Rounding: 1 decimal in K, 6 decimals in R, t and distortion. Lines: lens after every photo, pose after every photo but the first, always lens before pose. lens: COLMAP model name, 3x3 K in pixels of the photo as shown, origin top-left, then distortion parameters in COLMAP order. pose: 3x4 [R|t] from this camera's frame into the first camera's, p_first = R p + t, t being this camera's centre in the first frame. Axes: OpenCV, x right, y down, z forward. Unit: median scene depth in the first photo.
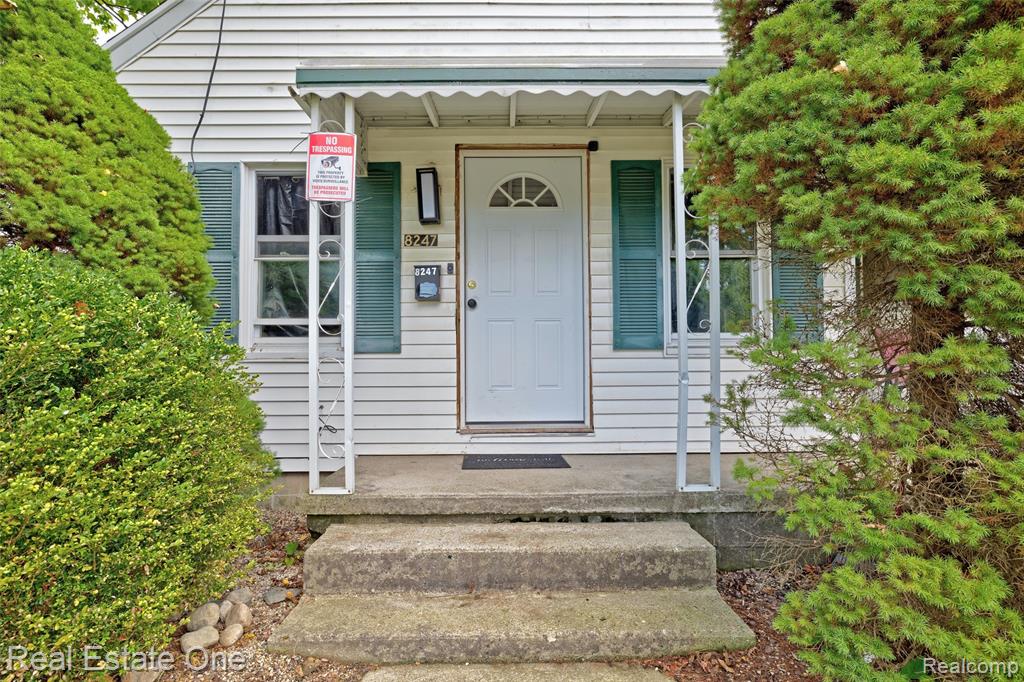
lens RADIAL K [[501.2, 0, 512.7], [0, 501.2, 345.2], [0, 0, 1]] dist [0.000934, 0.000076]
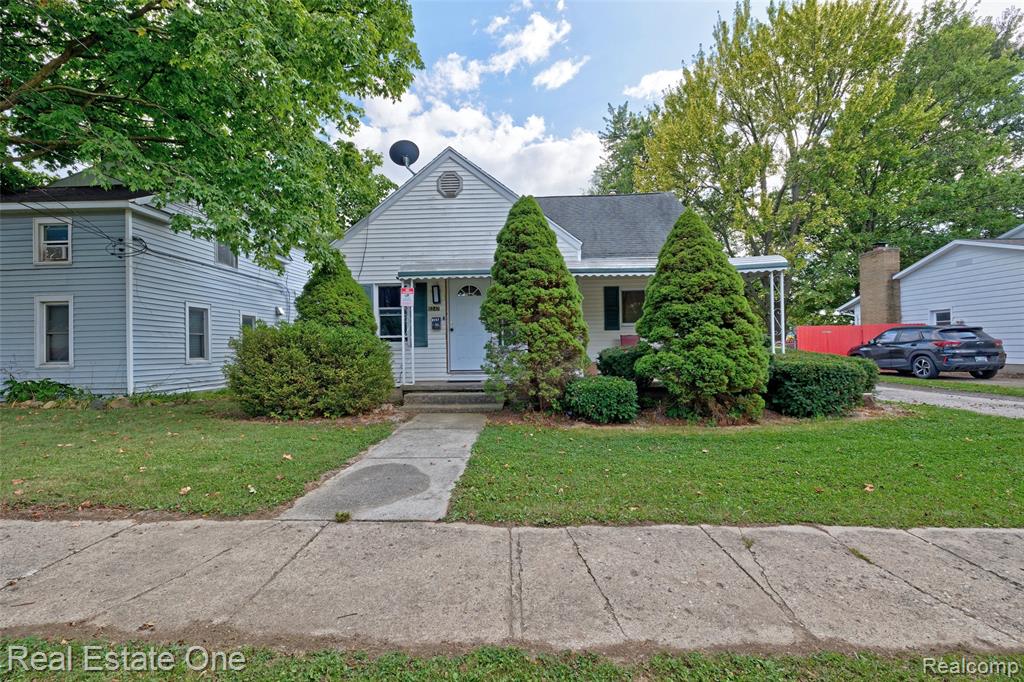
lens RADIAL K [[432.7, 0, 509.4], [0, 432.7, 346.1], [0, 0, 1]] dist [-0.003035, -0.000343]
pose [[0.998486, -0.009774, -0.054123, 0.400957], [0.010863, 0.999743, 0.019879, -0.034954], [0.053914, -0.020437, 0.998336, -1.543808]]
